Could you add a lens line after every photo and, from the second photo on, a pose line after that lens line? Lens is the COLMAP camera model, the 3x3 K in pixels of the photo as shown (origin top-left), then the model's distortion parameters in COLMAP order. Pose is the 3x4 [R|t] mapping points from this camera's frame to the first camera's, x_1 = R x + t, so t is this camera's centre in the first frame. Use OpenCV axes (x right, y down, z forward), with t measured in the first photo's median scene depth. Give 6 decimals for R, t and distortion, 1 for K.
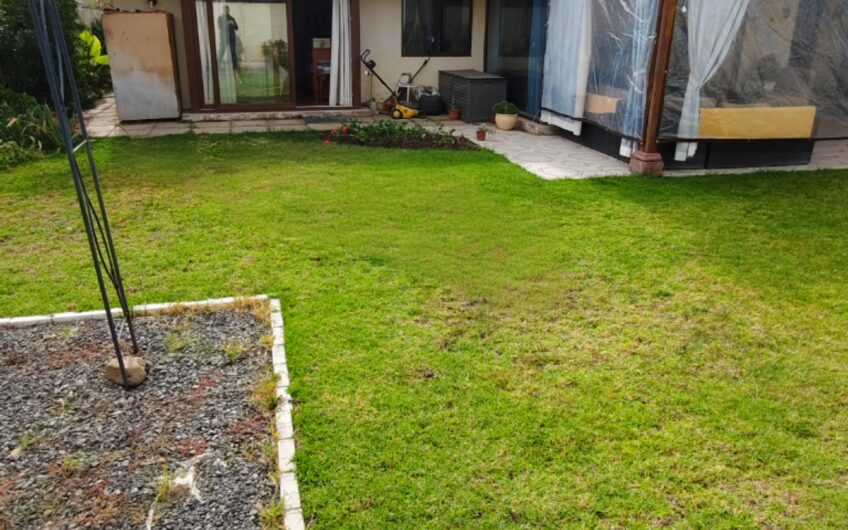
lens RADIAL K [[673.5, 0, 422.2], [0, 673.5, 267.1], [0, 0, 1]] dist [-0.049928, 0.068788]
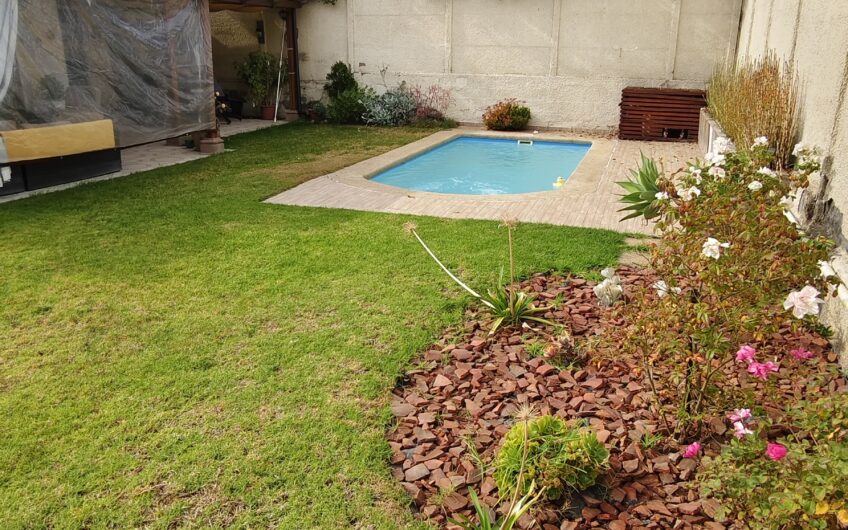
lens RADIAL K [[673.5, 0, 427.6], [0, 673.5, 261.5], [0, 0, 1]] dist [-0.049928, 0.068788]
pose [[0.561682, -0.256687, 0.786527, -0.093000], [0.284483, 0.952609, 0.107730, 0.028590], [-0.776906, 0.163244, 0.608086, -0.085037]]
